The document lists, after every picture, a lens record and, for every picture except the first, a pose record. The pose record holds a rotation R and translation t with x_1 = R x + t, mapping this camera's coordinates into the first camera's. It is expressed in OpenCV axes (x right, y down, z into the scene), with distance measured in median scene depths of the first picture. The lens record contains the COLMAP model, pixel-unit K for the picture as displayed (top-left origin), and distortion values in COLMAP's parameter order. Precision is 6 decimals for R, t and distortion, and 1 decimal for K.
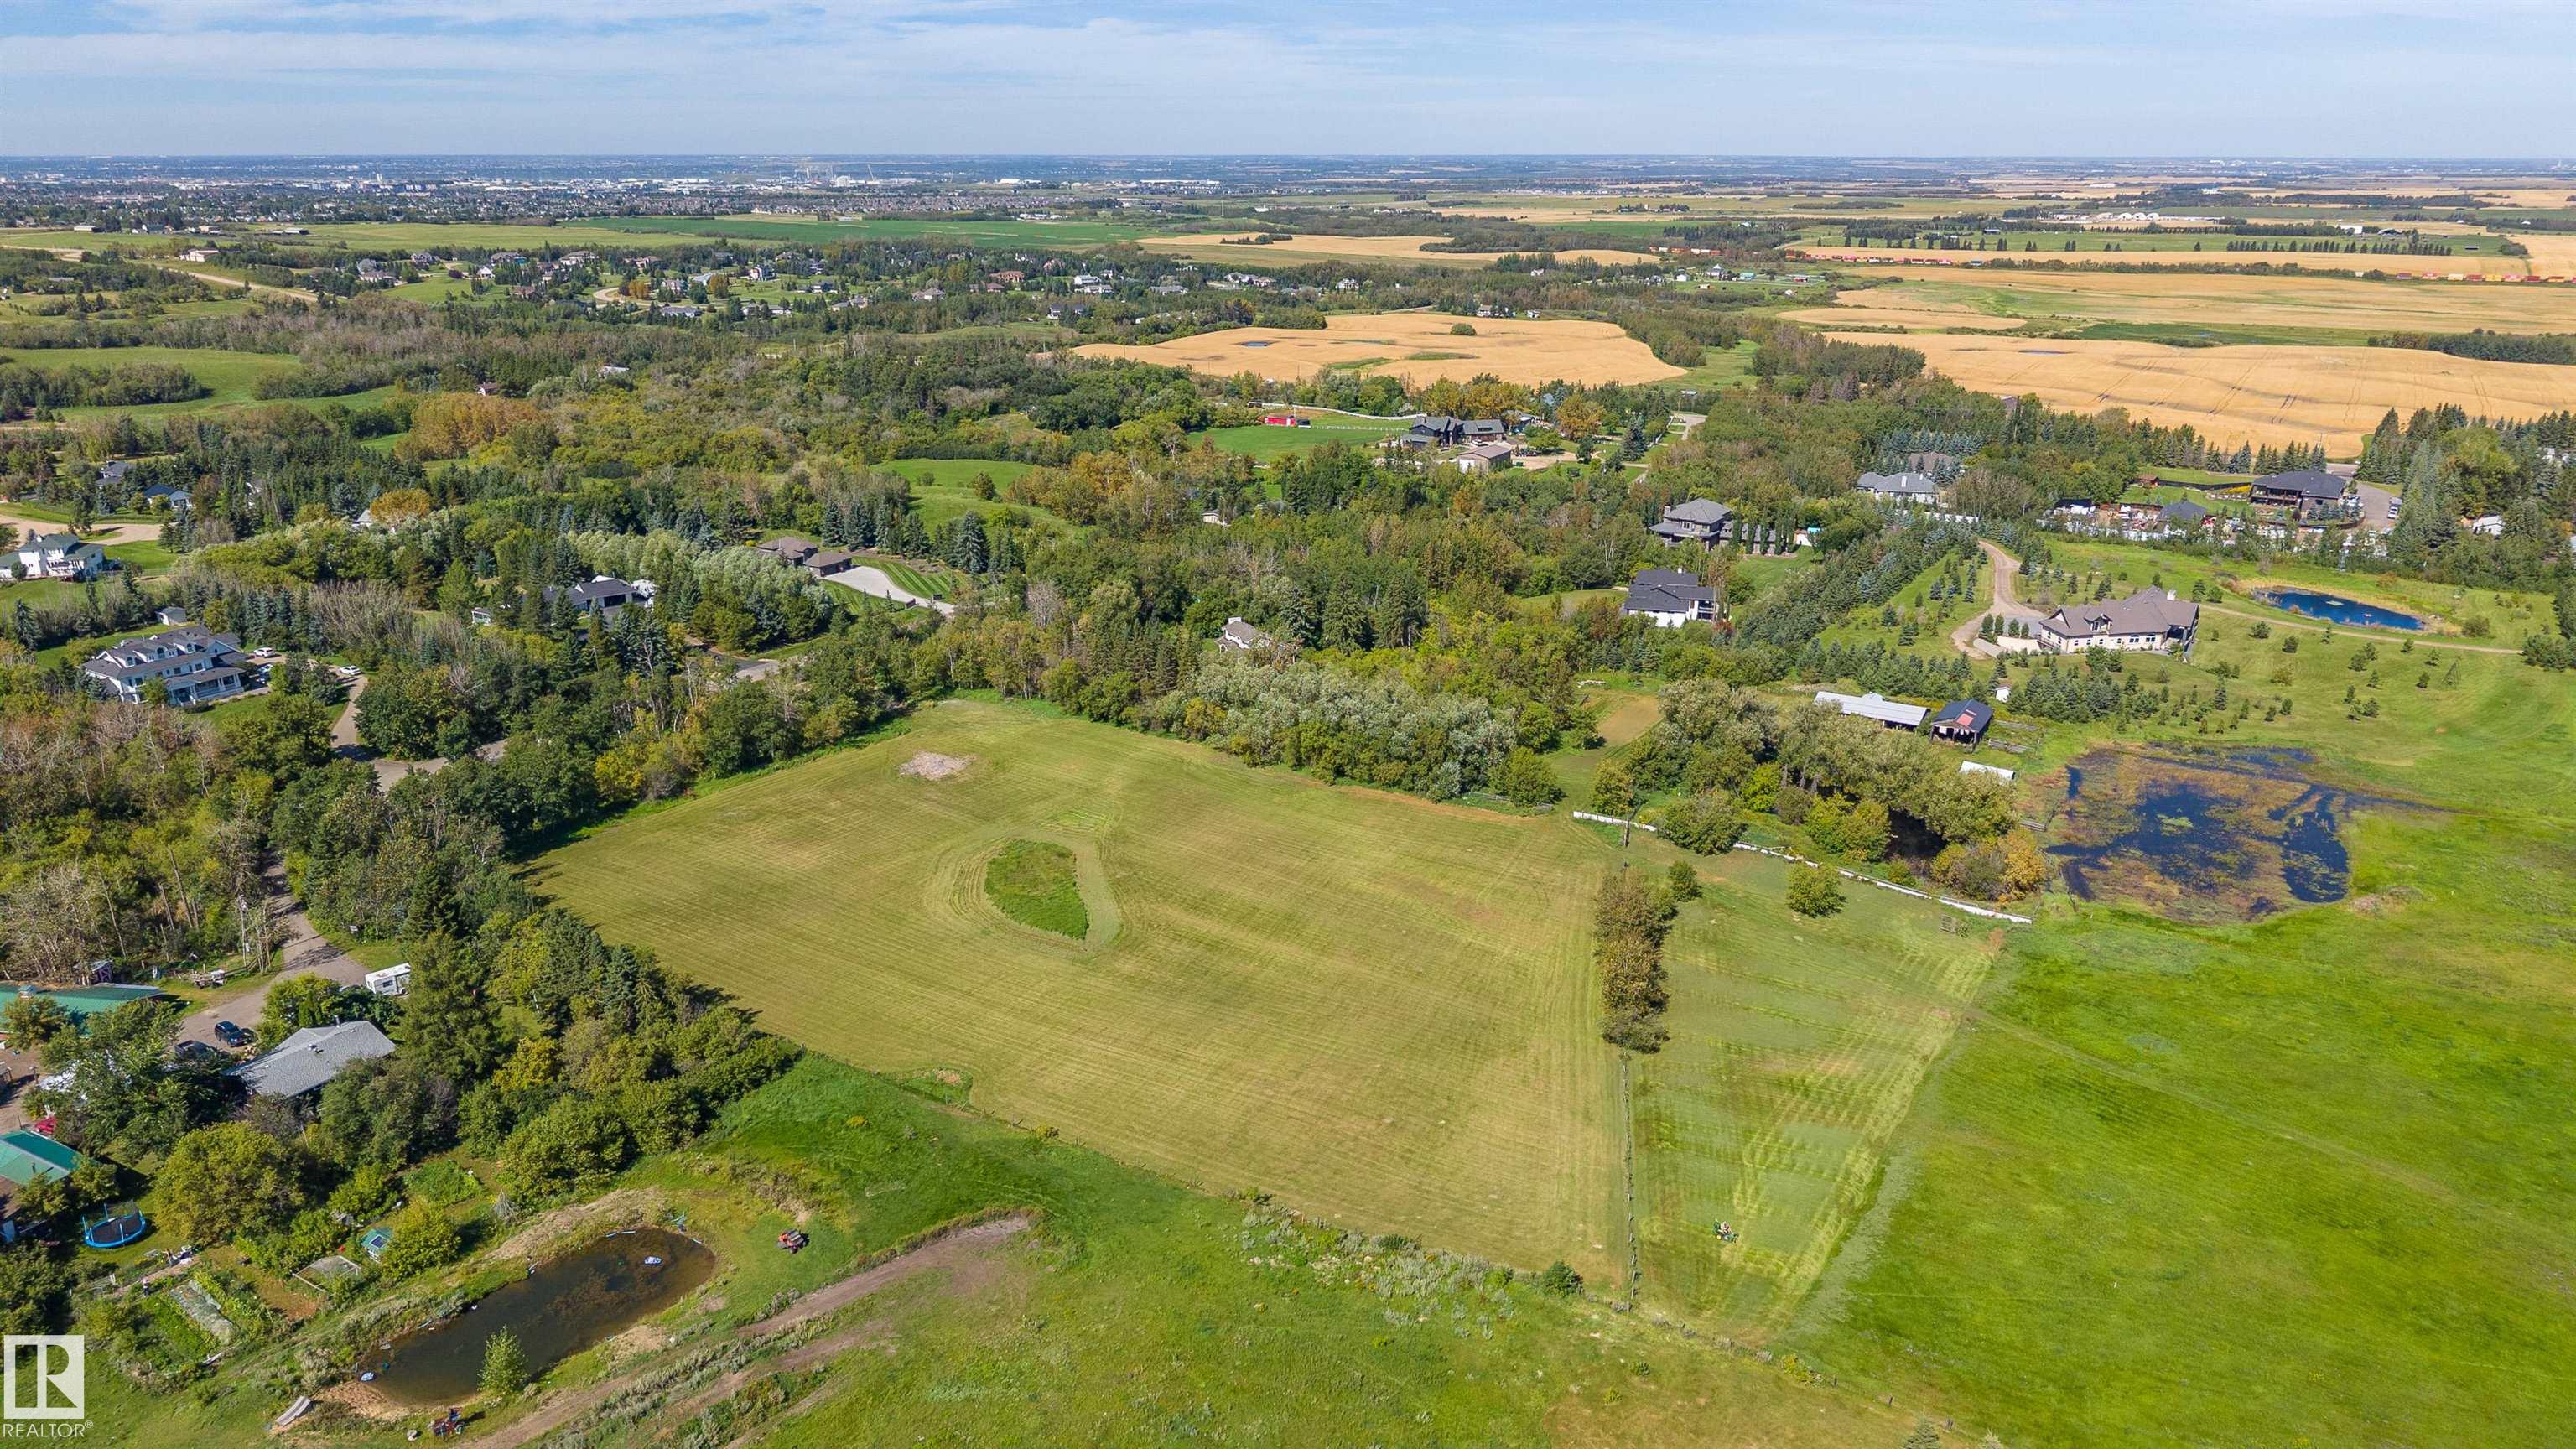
lens RADIAL K [[1713.2, 0, 1295.6], [0, 1713.2, 721.8], [0, 0, 1]] dist [0.025541, -0.031363]
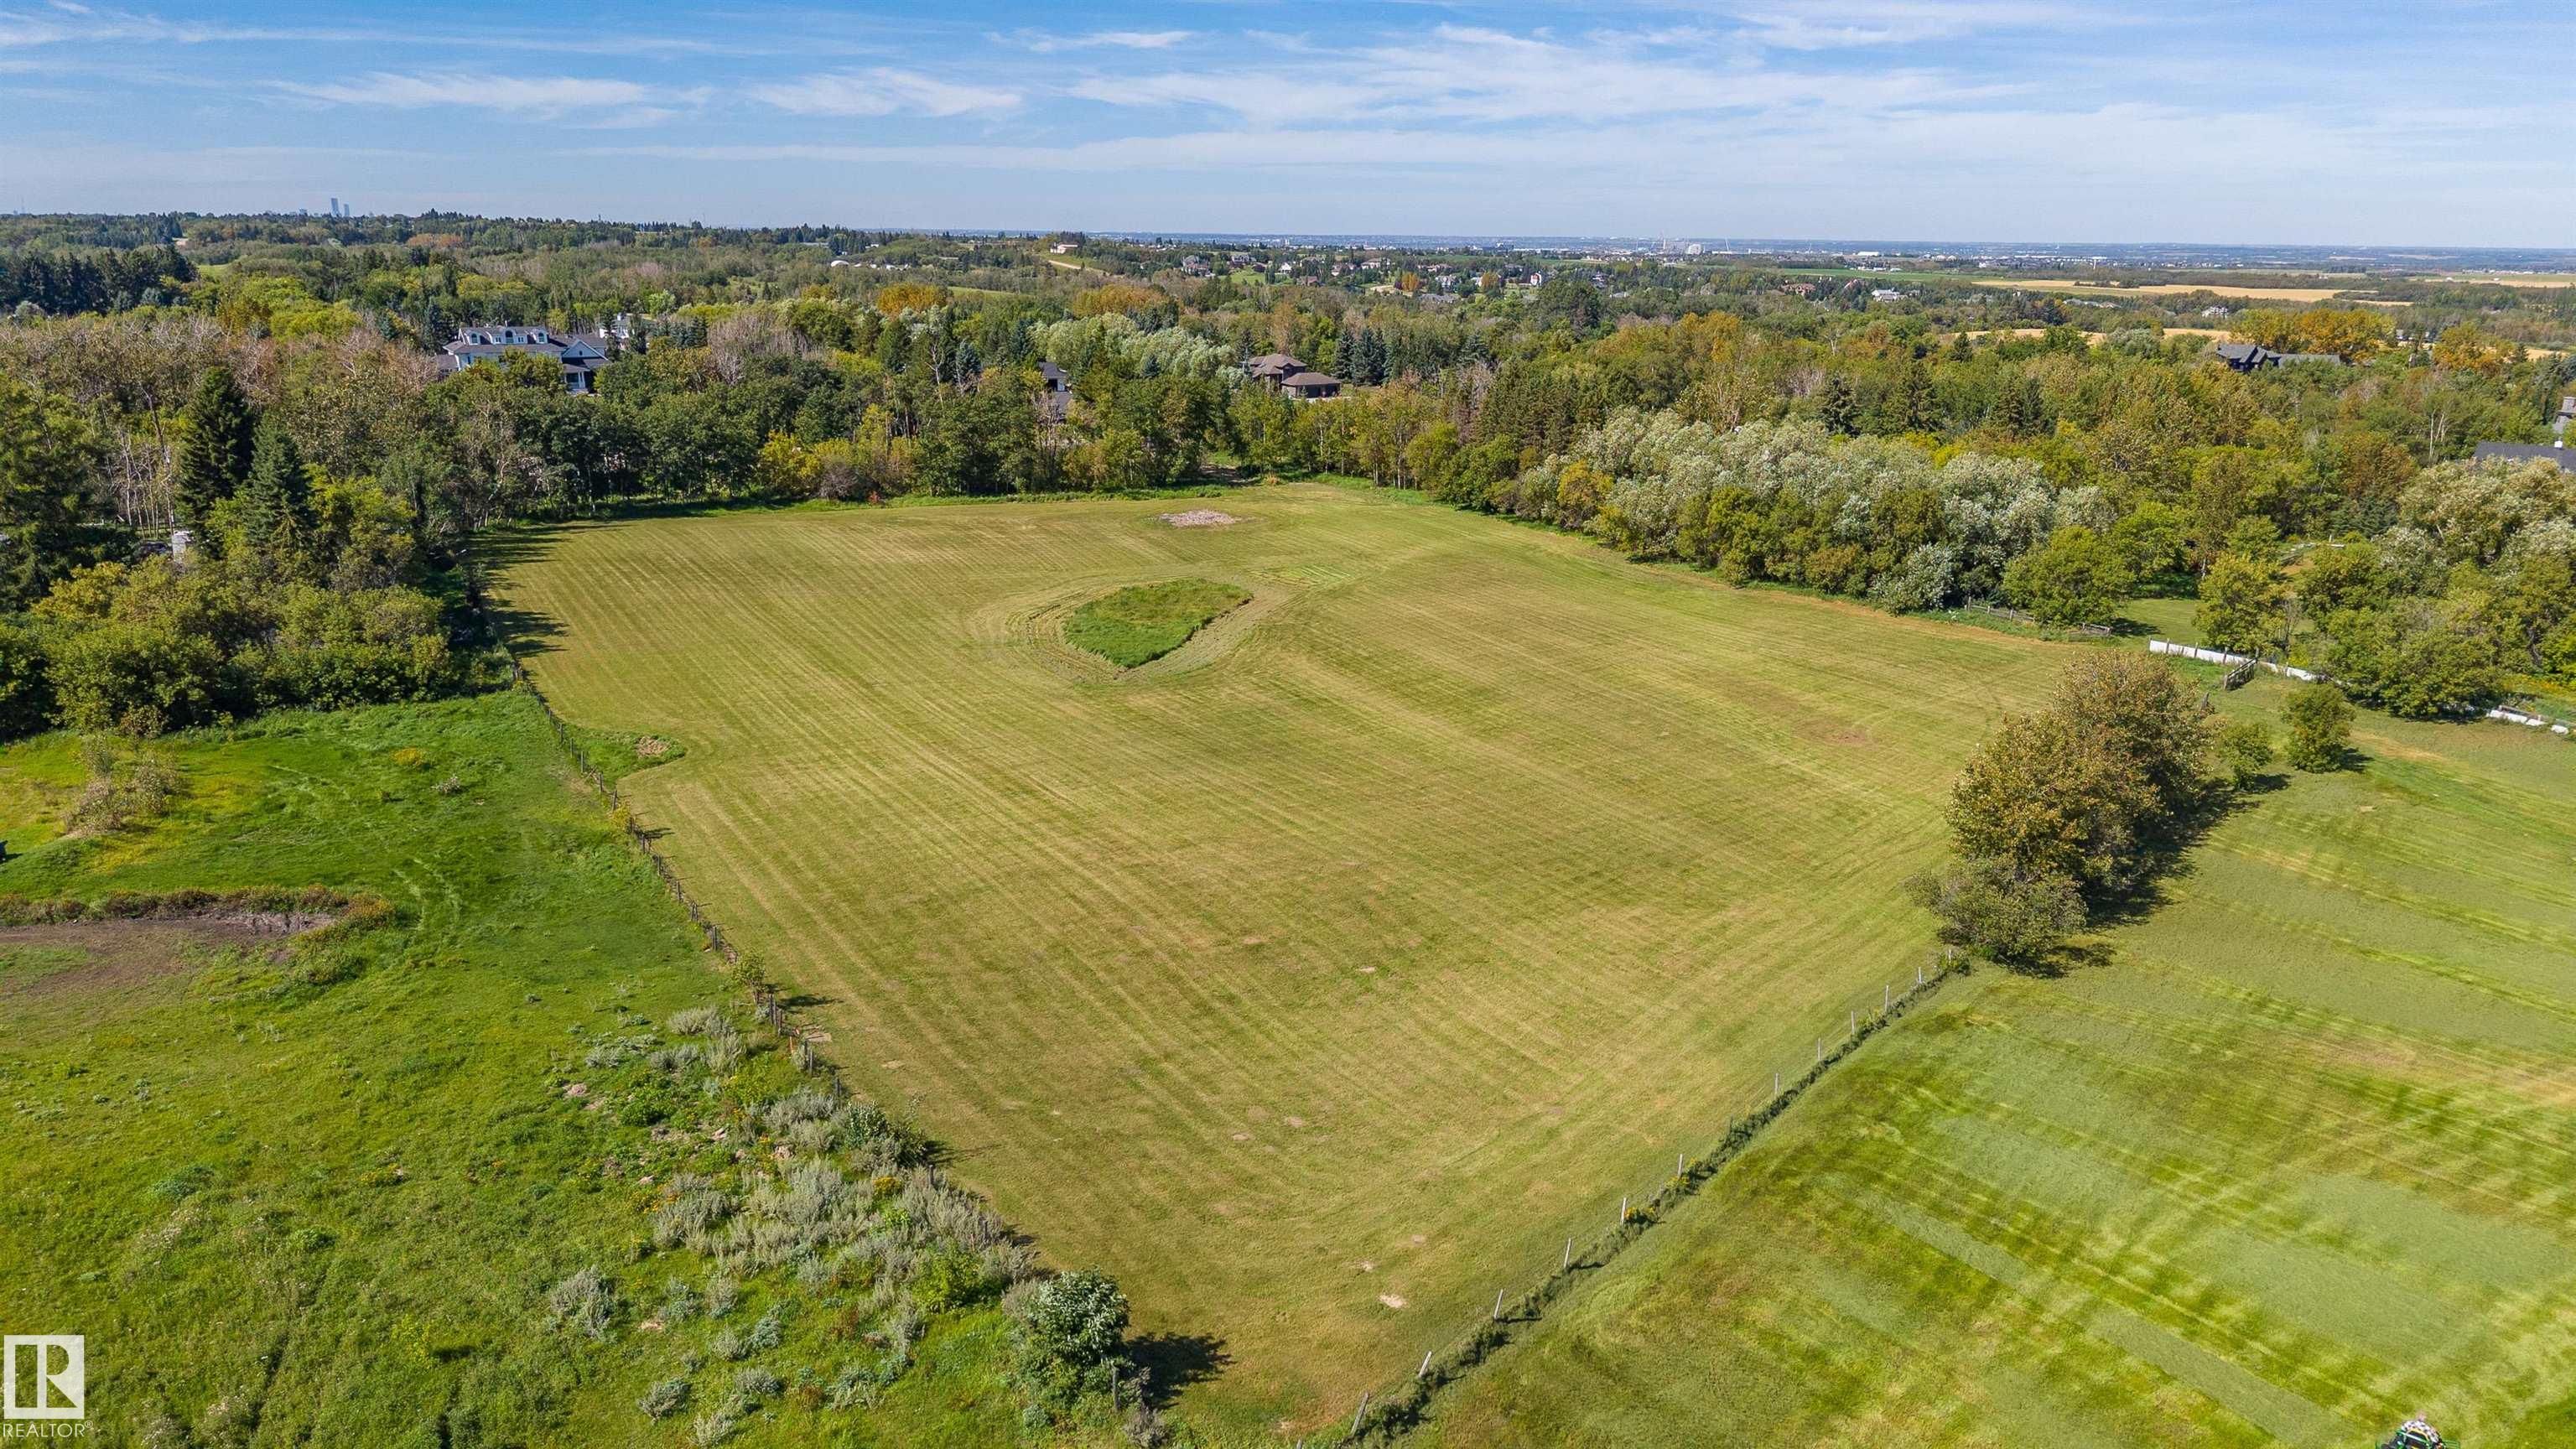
lens RADIAL K [[1713.2, 0, 1287.2], [0, 1713.2, 736.2], [0, 0, 1]] dist [0.025541, -0.031363]
pose [[0.886887, 0.137298, -0.441112, 0.067446], [-0.153987, 0.988071, -0.002061, 0.050249], [0.435567, 0.069754, 0.897450, 0.170769]]
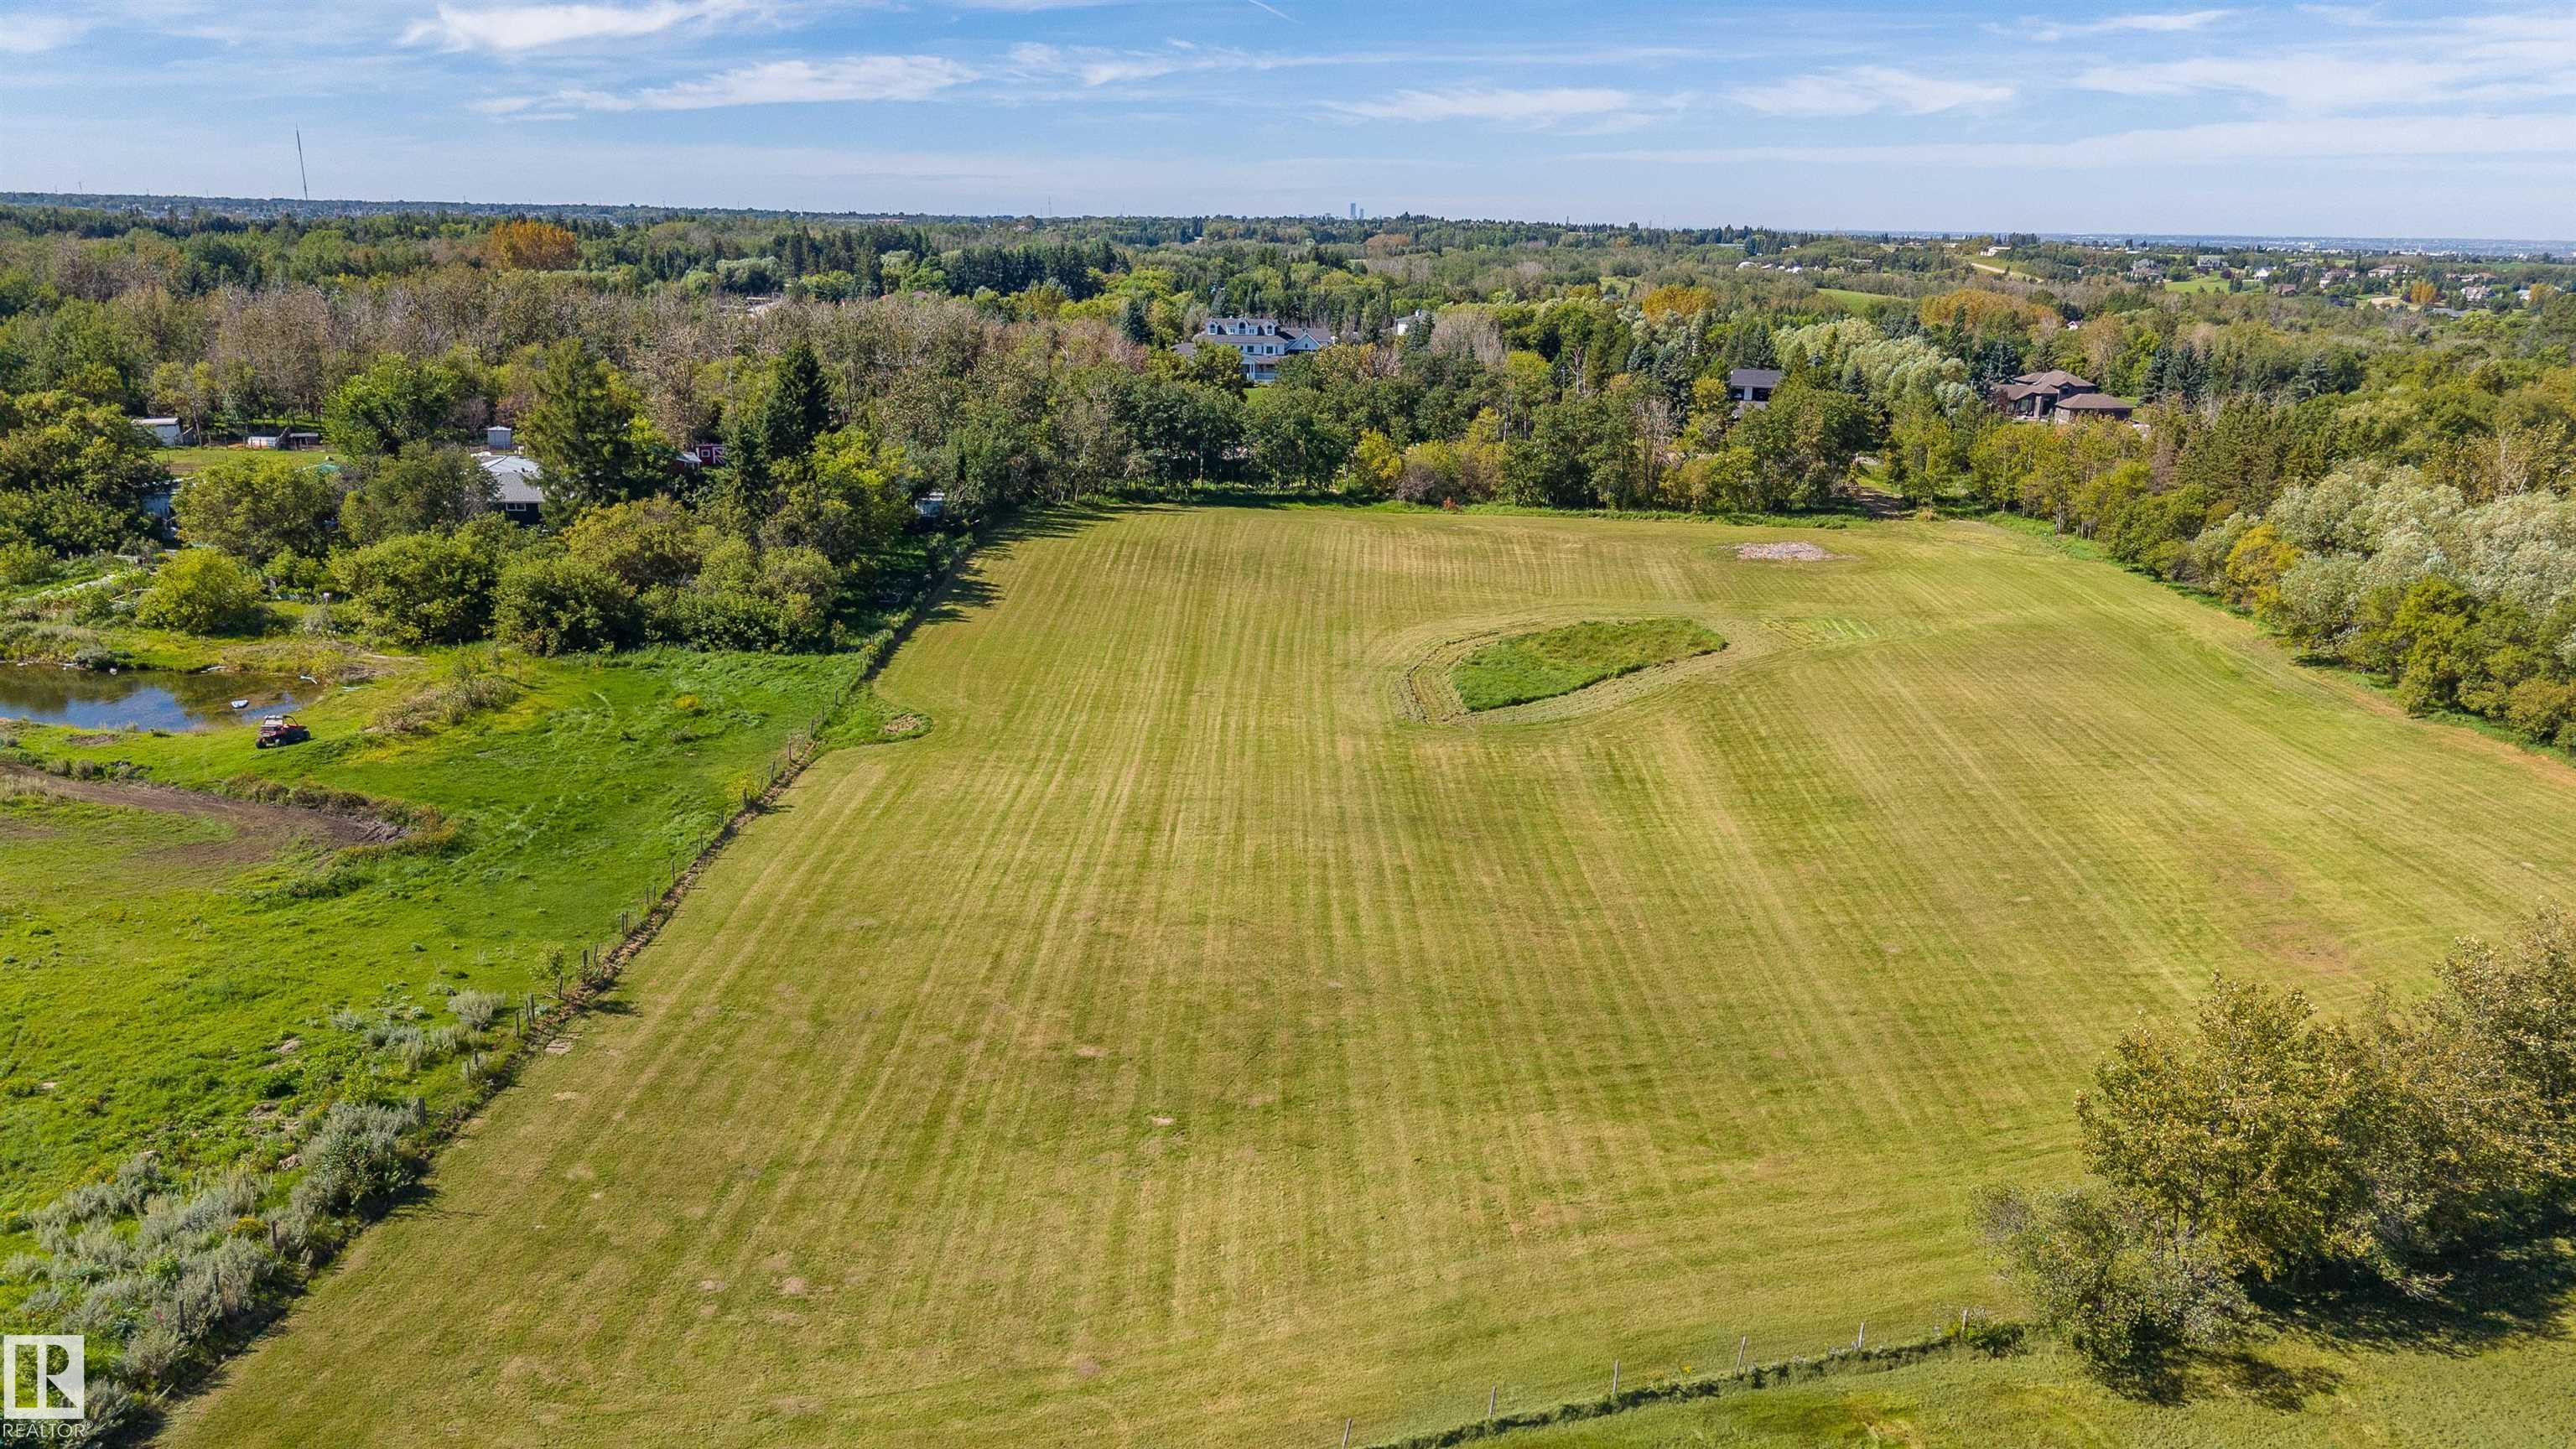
lens RADIAL K [[1713.2, 0, 1289.9], [0, 1713.2, 728.7], [0, 0, 1]] dist [0.025541, -0.031363]
pose [[0.536463, 0.244010, -0.807878, 0.098182], [-0.277524, 0.955054, 0.104176, 0.032437], [0.796987, 0.168319, 0.580069, 0.224899]]
